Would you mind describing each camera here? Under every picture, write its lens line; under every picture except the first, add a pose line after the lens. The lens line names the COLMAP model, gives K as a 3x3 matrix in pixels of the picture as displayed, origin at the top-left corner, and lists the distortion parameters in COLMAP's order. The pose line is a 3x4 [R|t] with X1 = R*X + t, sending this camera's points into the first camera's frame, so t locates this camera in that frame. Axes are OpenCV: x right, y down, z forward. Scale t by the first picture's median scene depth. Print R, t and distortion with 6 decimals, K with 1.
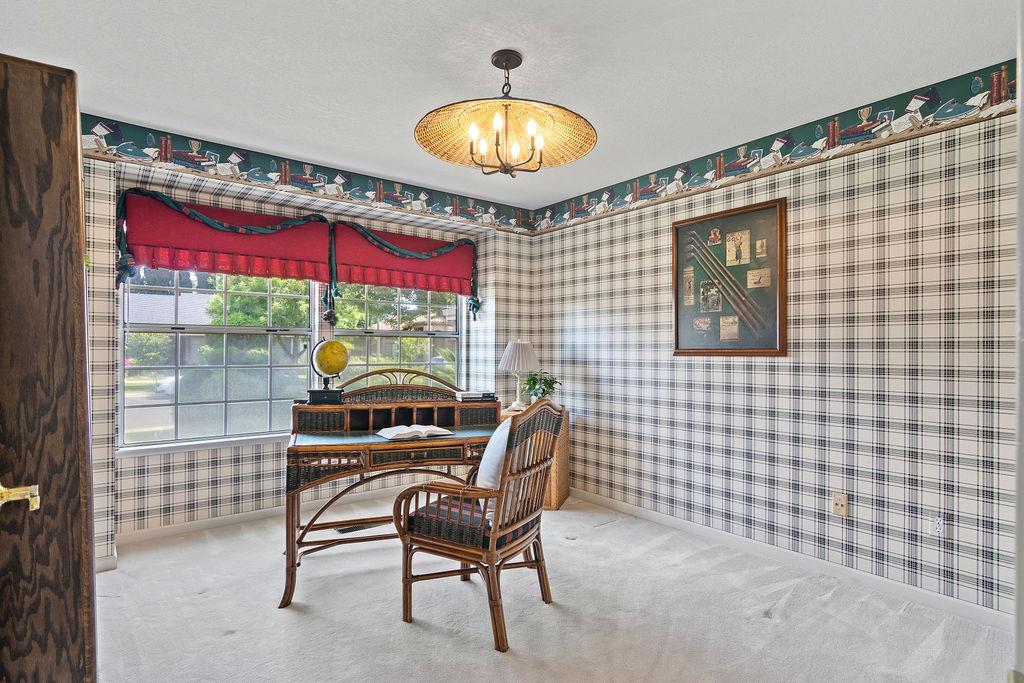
lens RADIAL K [[525.5, 0, 509.3], [0, 525.5, 346.1], [0, 0, 1]] dist [-0.002032, 0.000836]
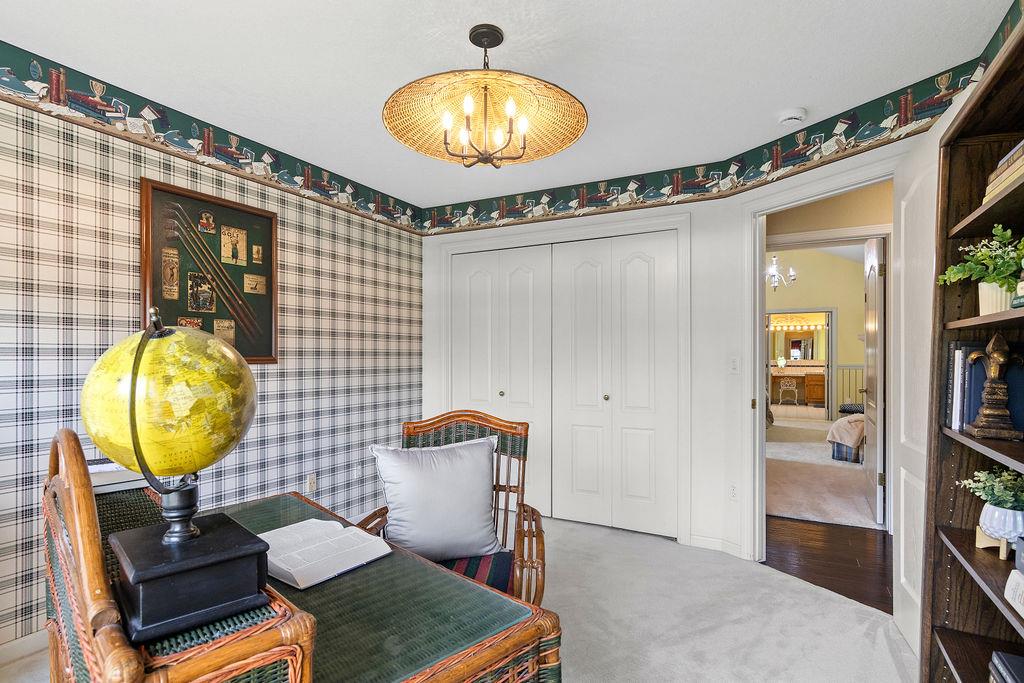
lens RADIAL K [[532.9, 0, 514.0], [0, 532.9, 357.0], [0, 0, 1]] dist [-0.021769, 0.000030]
pose [[-0.417465, -0.002508, 0.908690, -0.631657], [-0.004201, 0.999991, 0.000830, 0.003423], [-0.908683, -0.003471, -0.417471, 0.988488]]
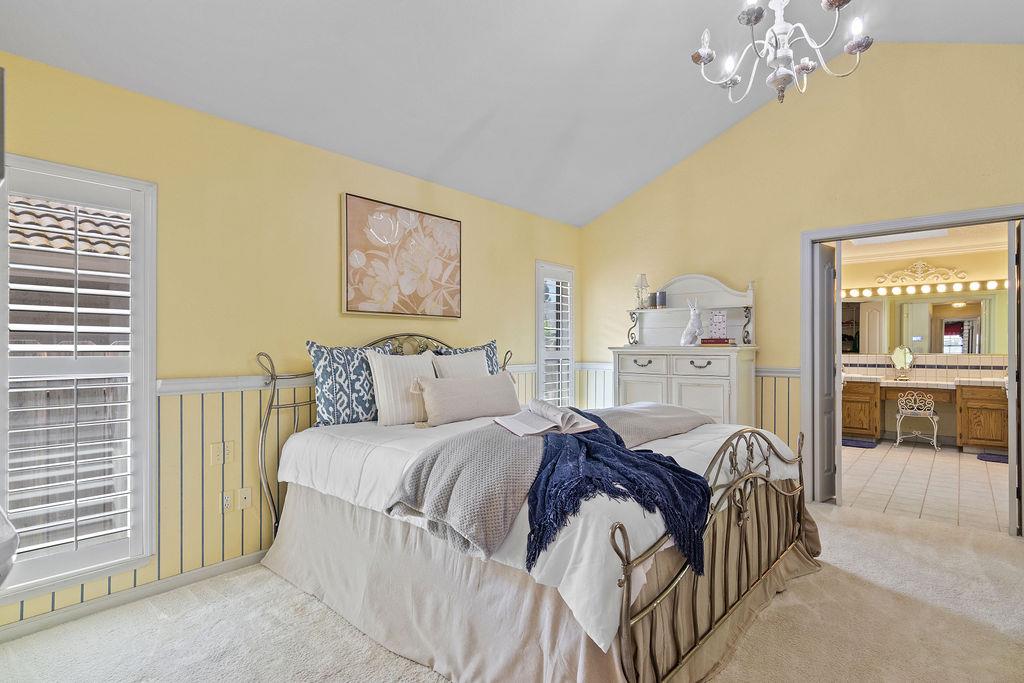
lens RADIAL K [[525.5, 0, 509.3], [0, 525.5, 346.1], [0, 0, 1]] dist [-0.002032, 0.000836]
pose [[-0.192744, 0.001248, 0.981248, 0.542435], [-0.002702, 0.999995, -0.001803, -0.004688], [-0.981245, -0.002999, -0.192740, -0.737904]]
